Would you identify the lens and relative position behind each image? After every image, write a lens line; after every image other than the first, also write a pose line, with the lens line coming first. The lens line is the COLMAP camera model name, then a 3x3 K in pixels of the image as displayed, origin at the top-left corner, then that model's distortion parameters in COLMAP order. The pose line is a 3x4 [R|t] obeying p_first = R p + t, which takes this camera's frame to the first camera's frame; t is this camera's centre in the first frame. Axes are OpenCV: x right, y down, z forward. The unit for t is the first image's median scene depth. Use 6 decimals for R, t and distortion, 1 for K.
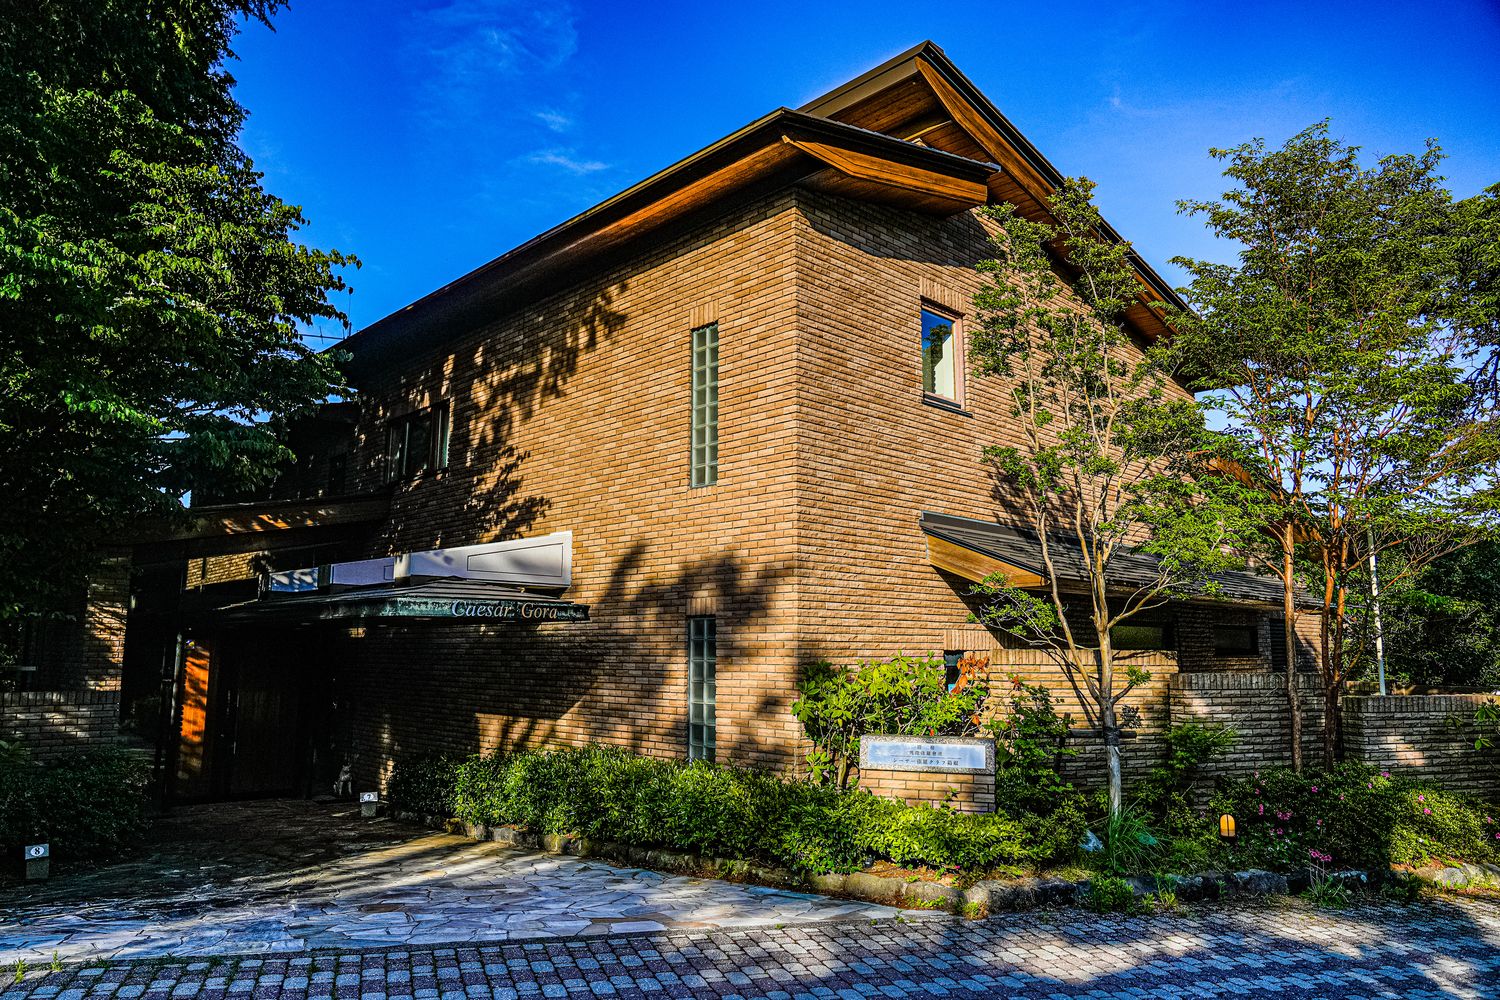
lens RADIAL K [[1001.4, 0, 750.0], [0, 1001.4, 500.0], [0, 0, 1]] dist [-0.023621, -0.000976]
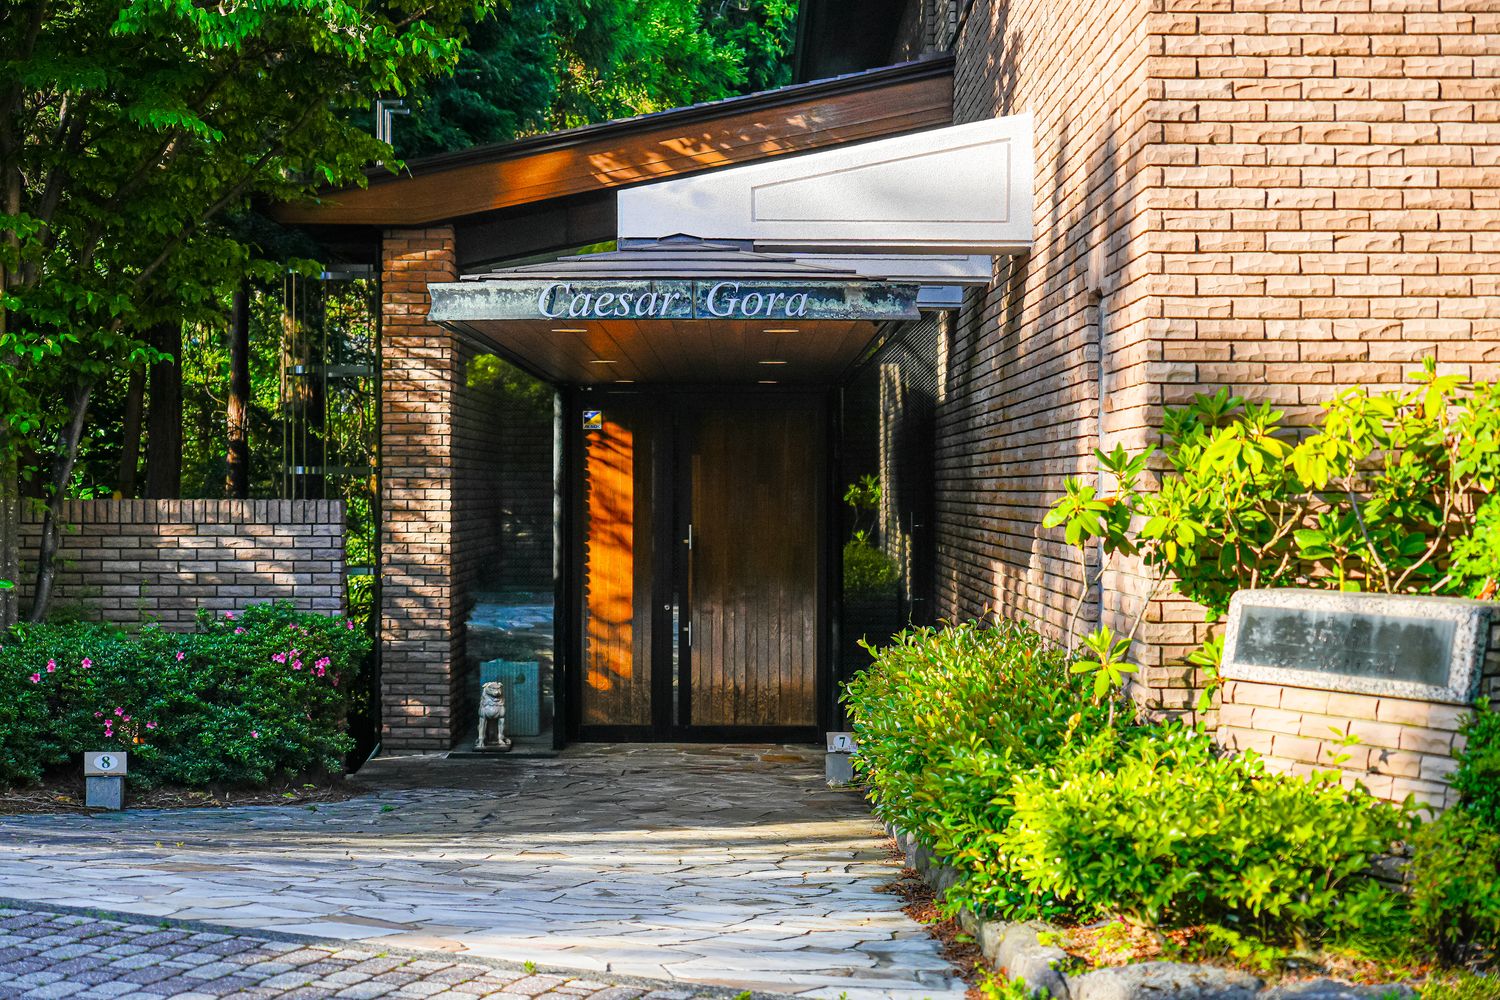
lens RADIAL K [[2682.9, 0, 750.0], [0, 2682.9, 500.0], [0, 0, 1]] dist [-0.021373, -0.083640]
pose [[0.710174, 0.001244, -0.704025, 0.455768], [0.106329, 0.988338, 0.109004, 0.053452], [0.695951, -0.152270, 0.701759, 0.135326]]
